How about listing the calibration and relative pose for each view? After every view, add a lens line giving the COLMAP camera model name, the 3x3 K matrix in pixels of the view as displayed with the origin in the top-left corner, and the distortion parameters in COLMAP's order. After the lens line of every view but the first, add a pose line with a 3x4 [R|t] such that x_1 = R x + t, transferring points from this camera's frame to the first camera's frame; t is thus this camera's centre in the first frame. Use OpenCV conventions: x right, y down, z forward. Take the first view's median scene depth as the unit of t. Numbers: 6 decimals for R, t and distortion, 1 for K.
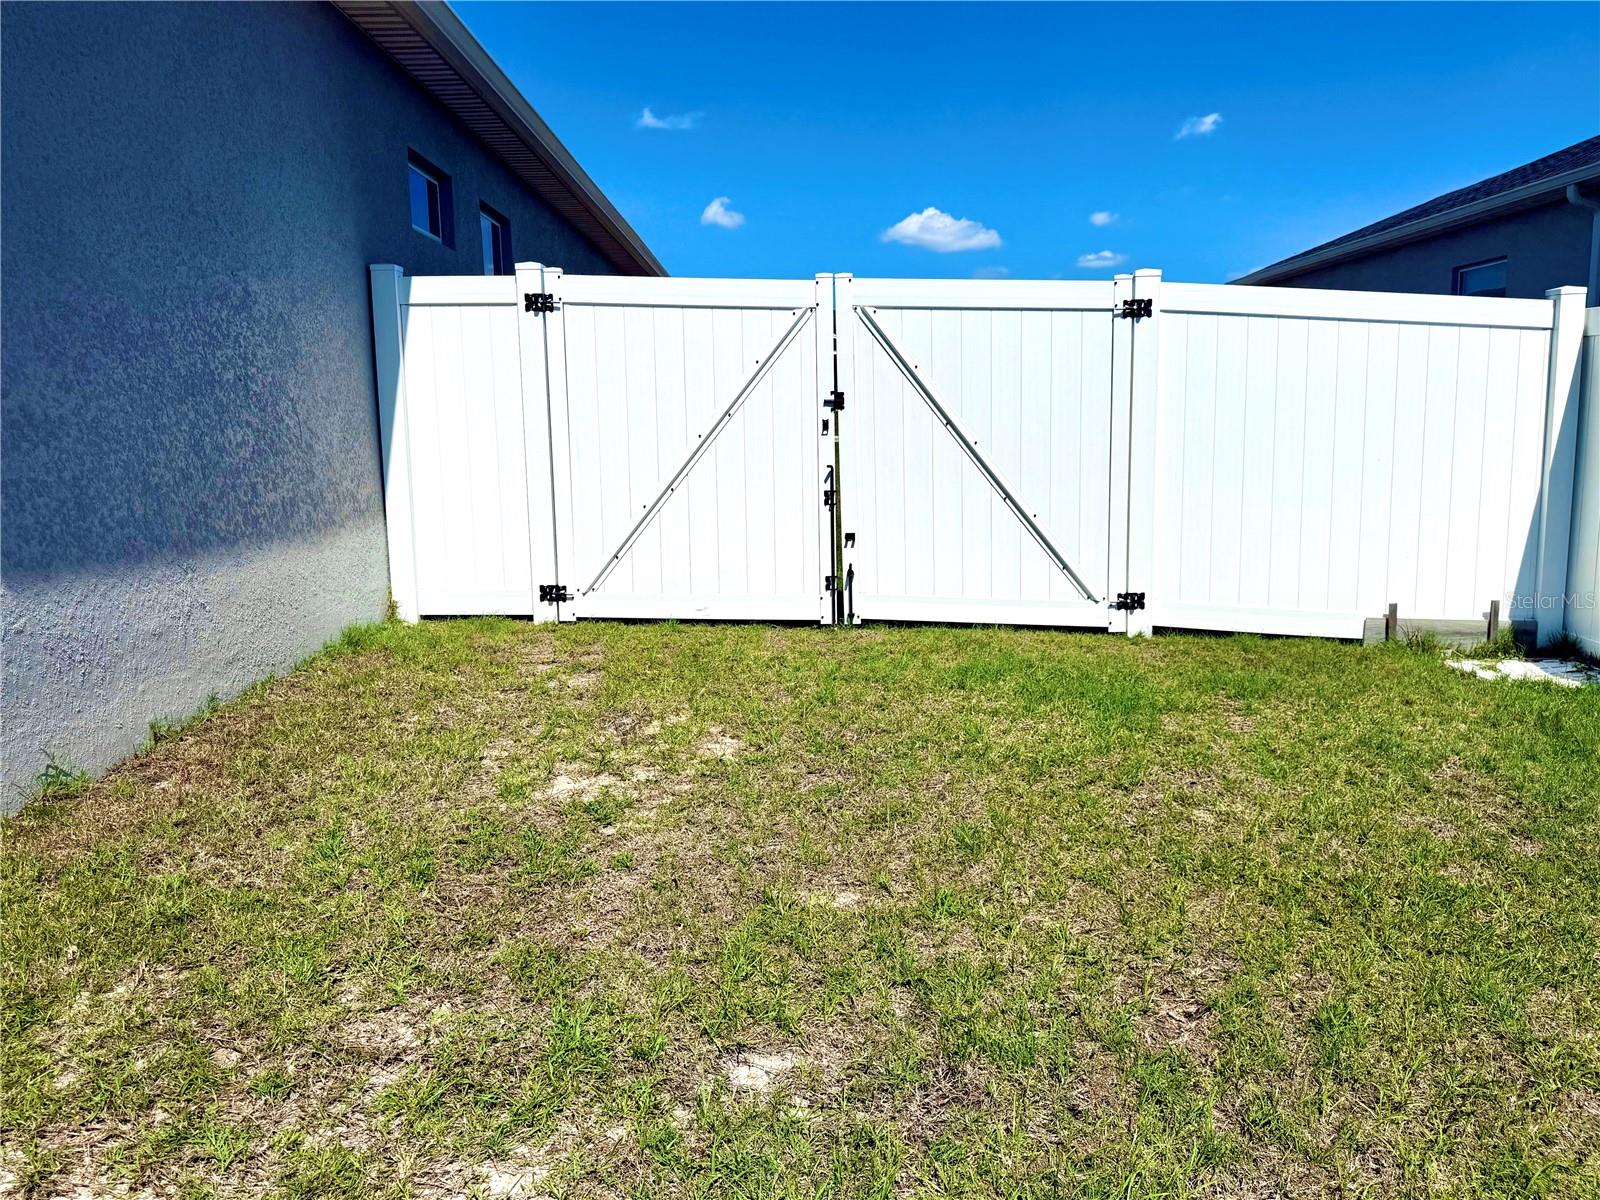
lens RADIAL K [[1179.8, 0, 796.2], [0, 1179.8, 598.2], [0, 0, 1]] dist [0.006402, -0.001796]
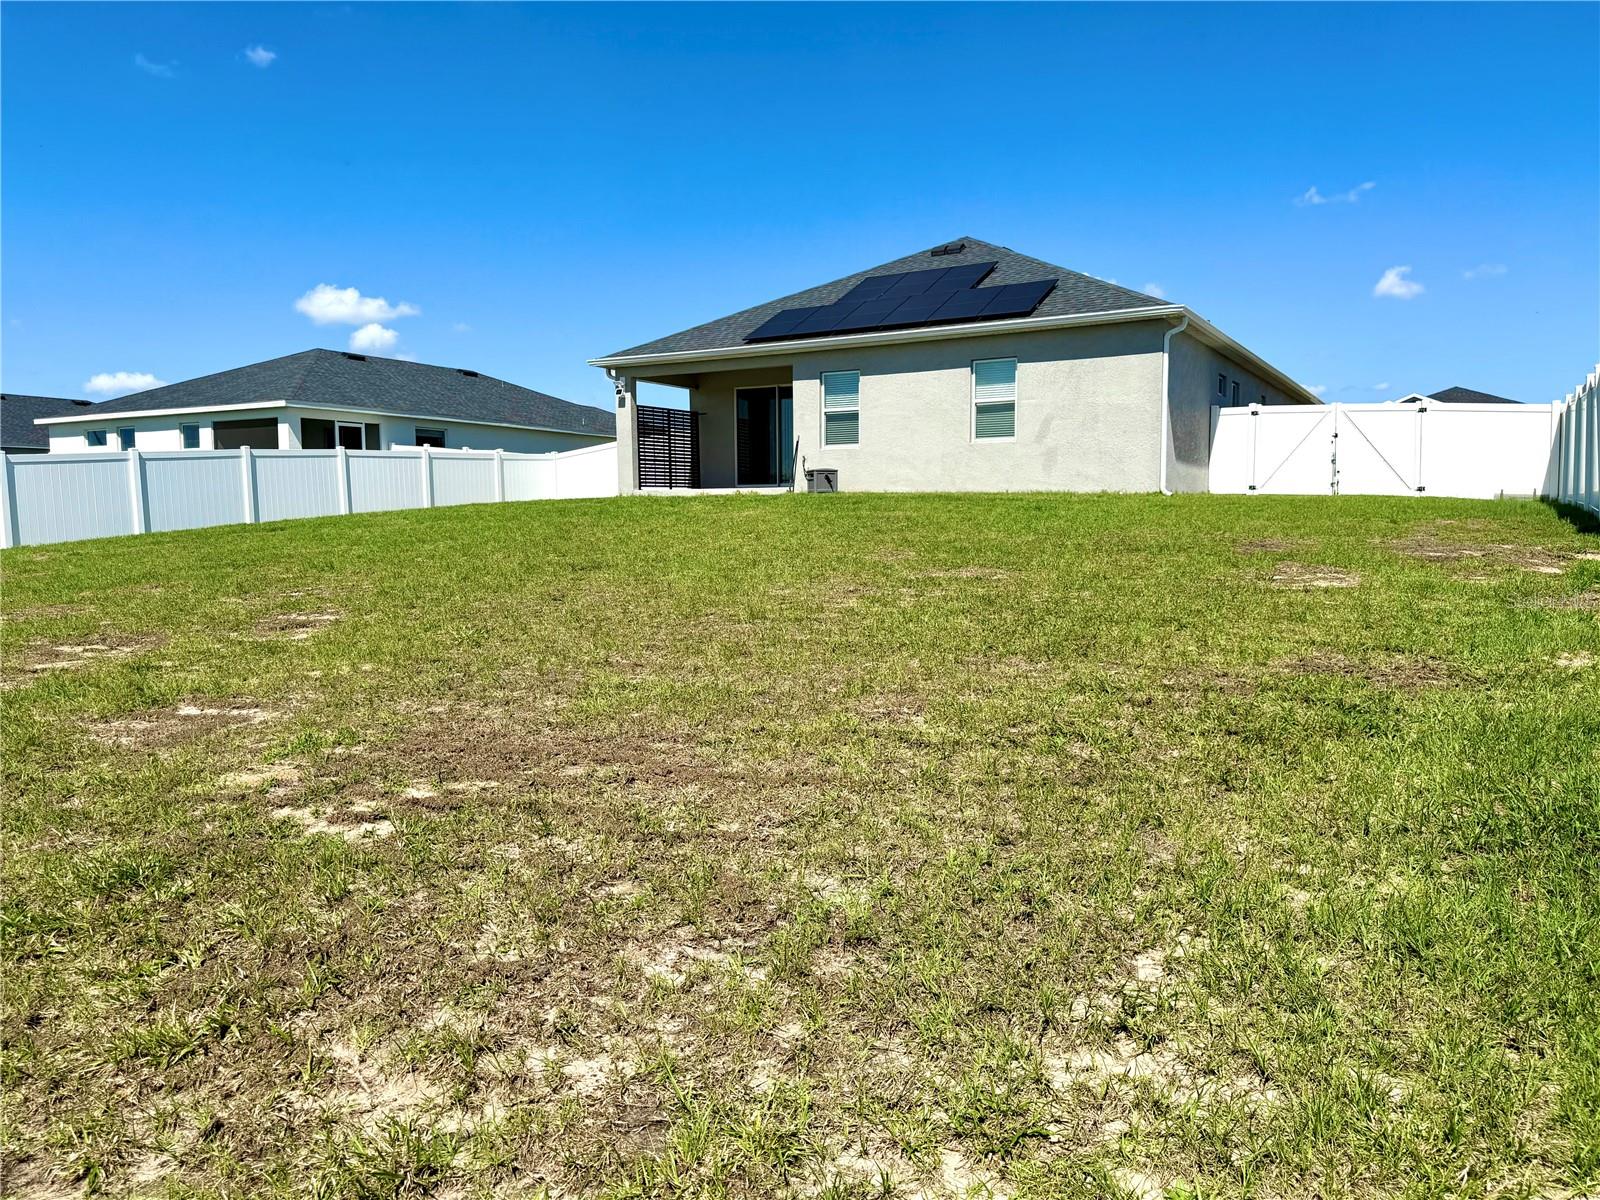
lens RADIAL K [[1179.8, 0, 798.7], [0, 1179.8, 596.1], [0, 0, 1]] dist [0.006402, -0.001796]
pose [[0.864344, 0.048895, -0.500518, 0.457043], [-0.081613, 0.995707, -0.043667, 0.634800], [0.496234, 0.078593, 0.864624, -3.013278]]
